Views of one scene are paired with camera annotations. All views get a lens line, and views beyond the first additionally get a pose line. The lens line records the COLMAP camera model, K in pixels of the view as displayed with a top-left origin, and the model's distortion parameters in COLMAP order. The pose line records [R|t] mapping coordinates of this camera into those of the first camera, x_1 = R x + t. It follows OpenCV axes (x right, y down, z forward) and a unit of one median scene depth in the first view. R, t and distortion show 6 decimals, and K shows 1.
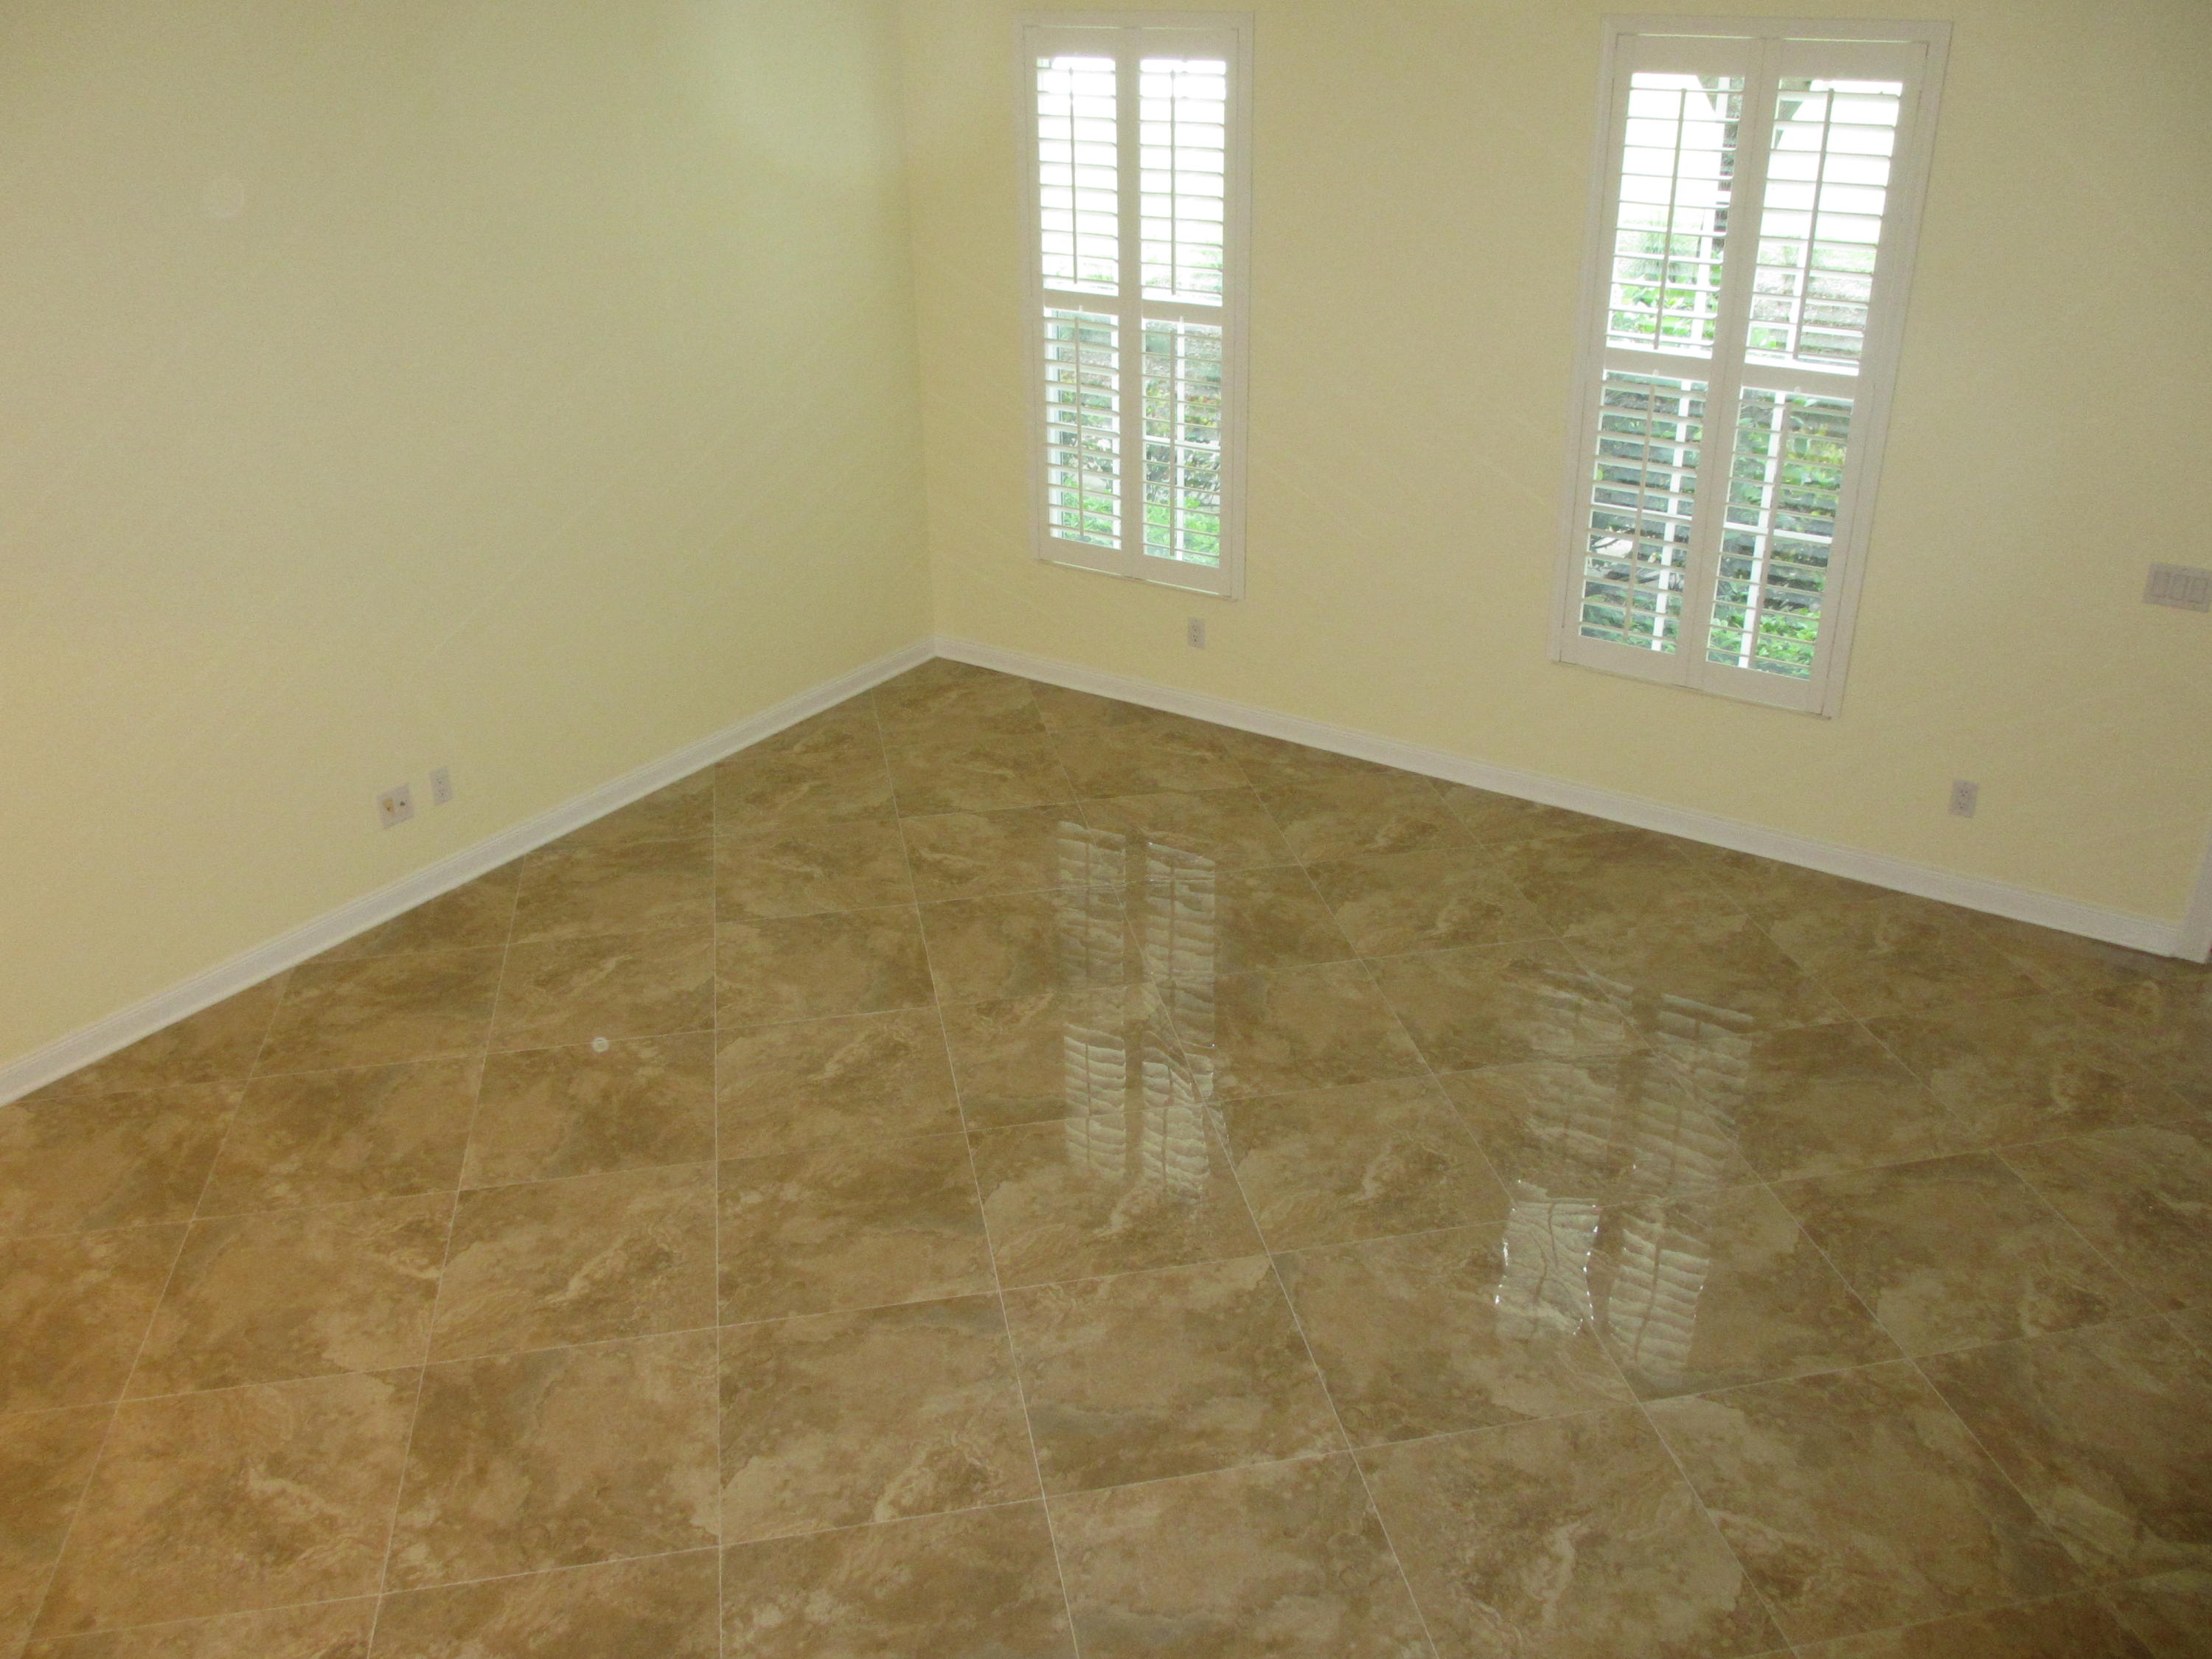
lens RADIAL K [[1842.2, 0, 1106.0], [0, 1842.2, 829.5], [0, 0, 1]] dist [-0.042553, 0.002516]
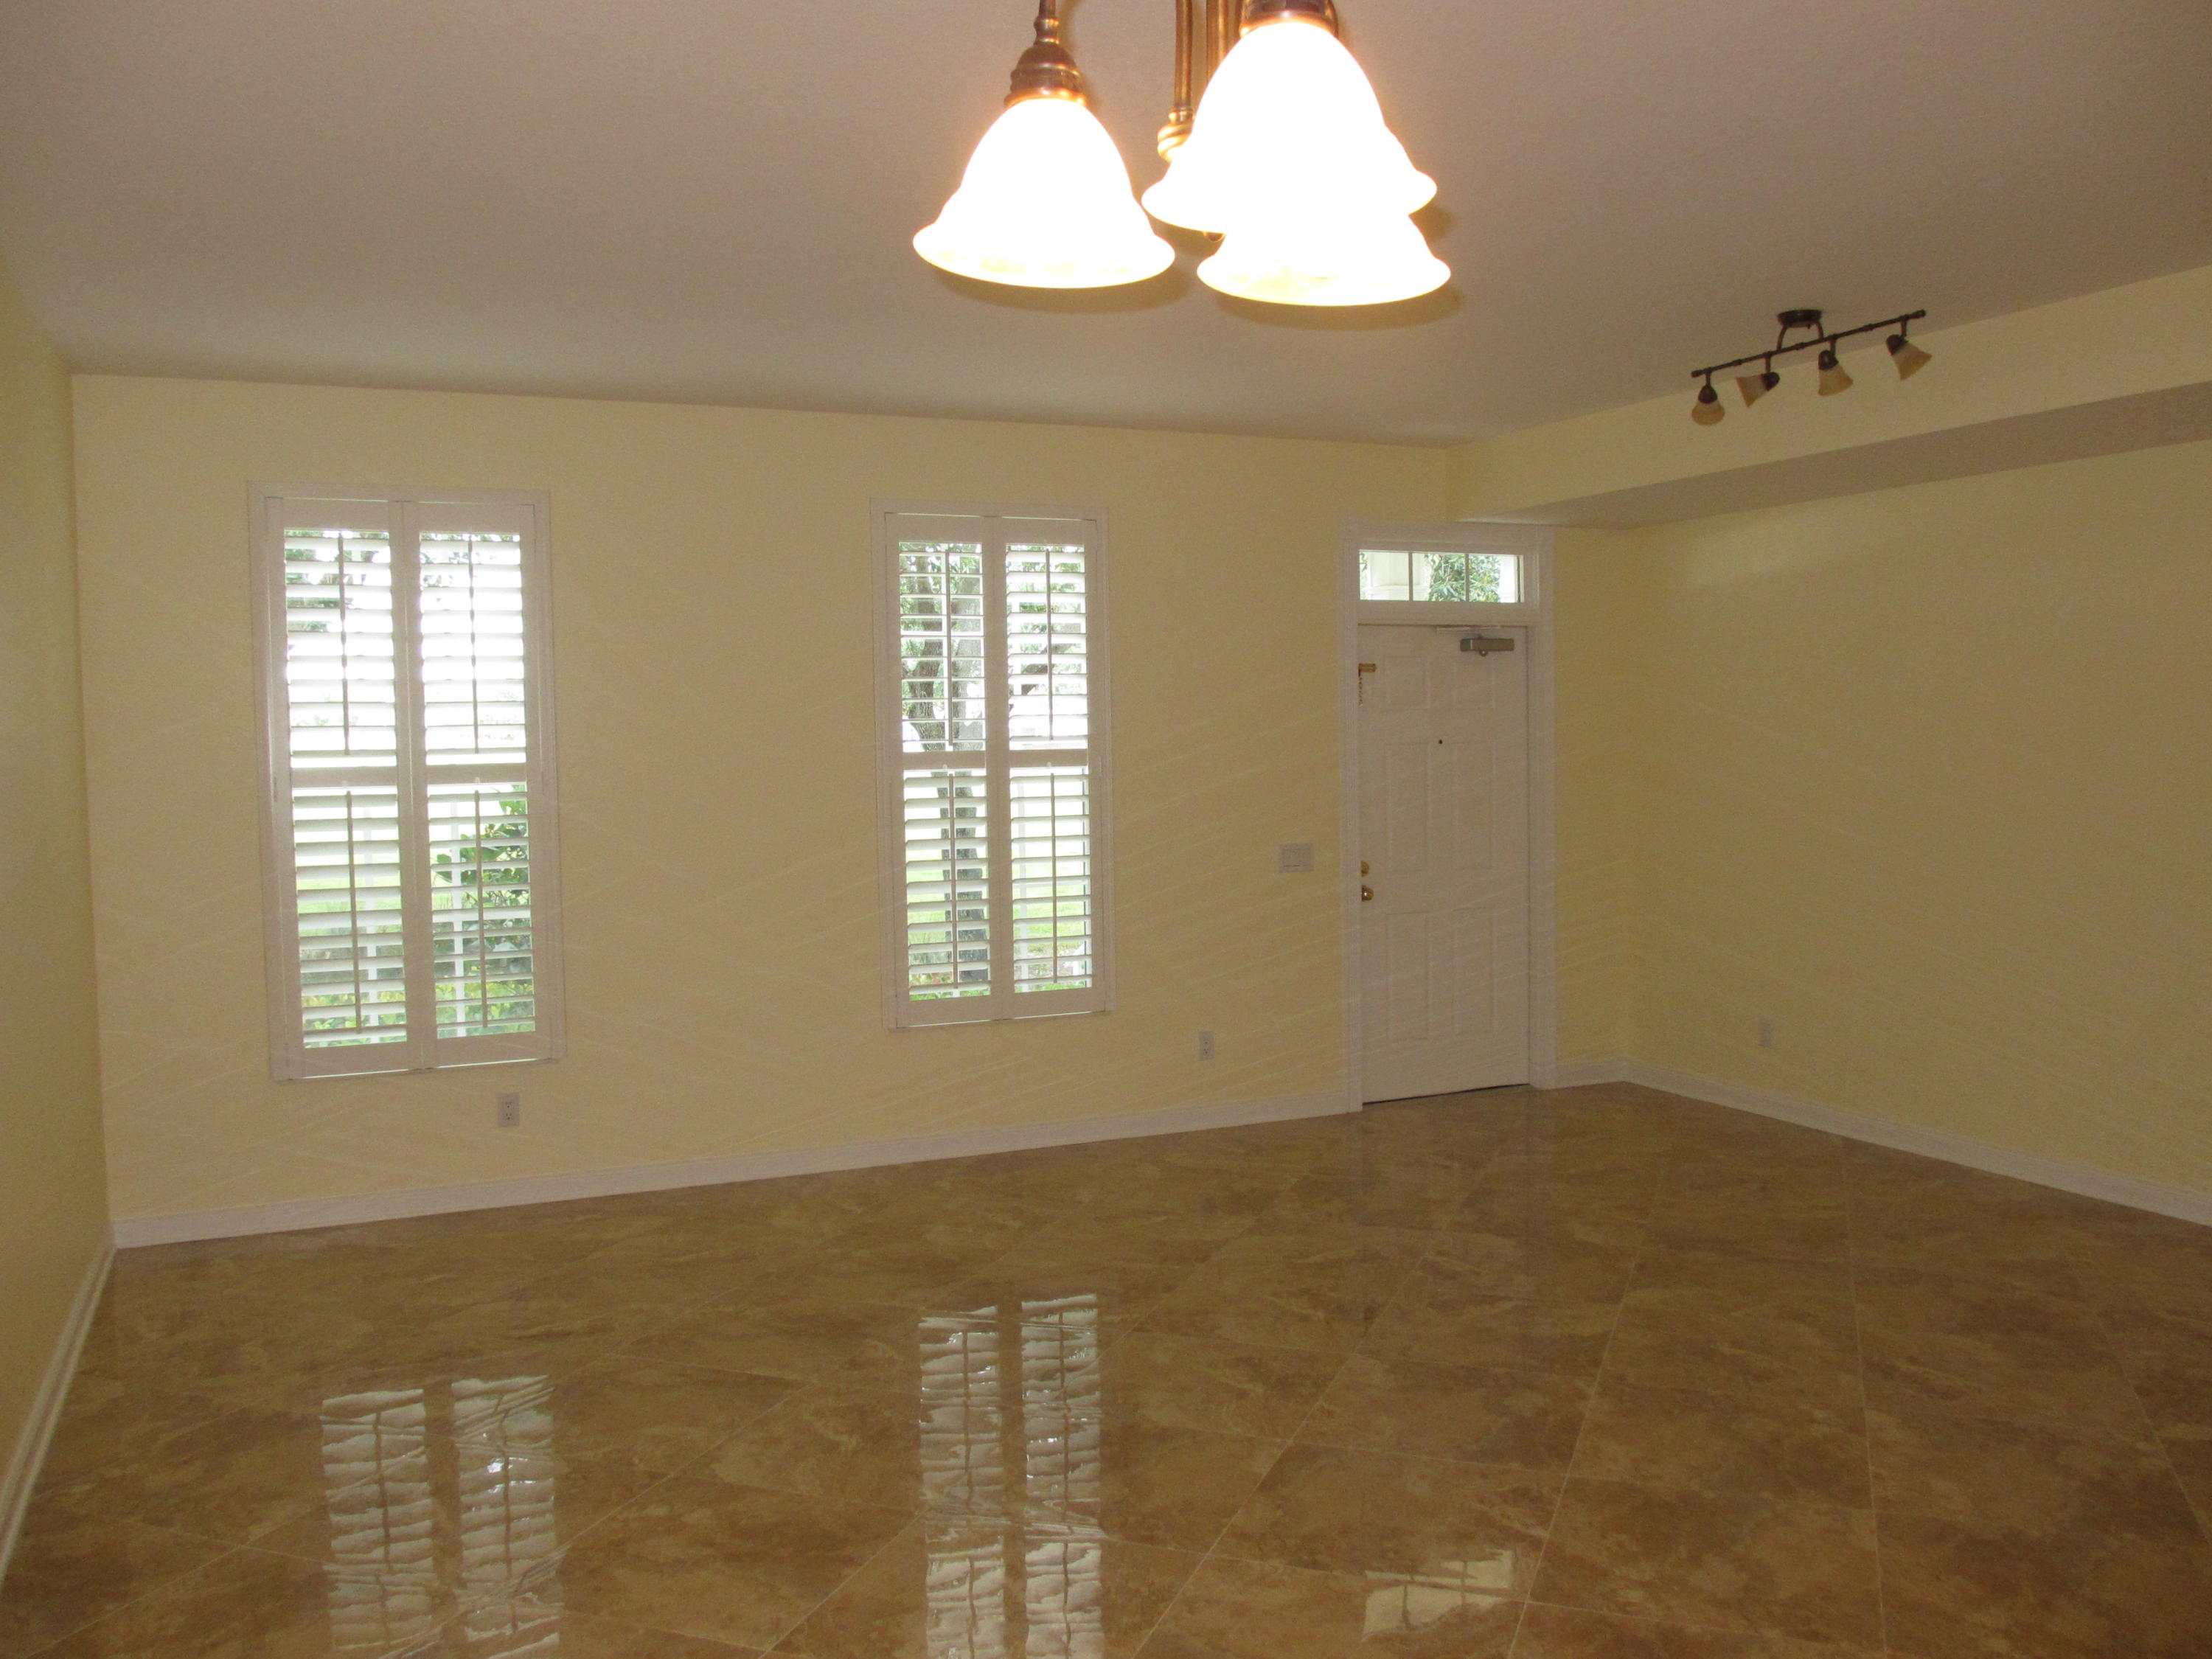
lens RADIAL K [[1842.2, 0, 1106.0], [0, 1842.2, 829.5], [0, 0, 1]] dist [-0.042553, 0.002516]
pose [[0.527441, -0.040108, 0.848645, -0.707480], [0.382984, 0.902861, -0.195358, 0.076350], [-0.758373, 0.428057, 0.491566, 0.316271]]
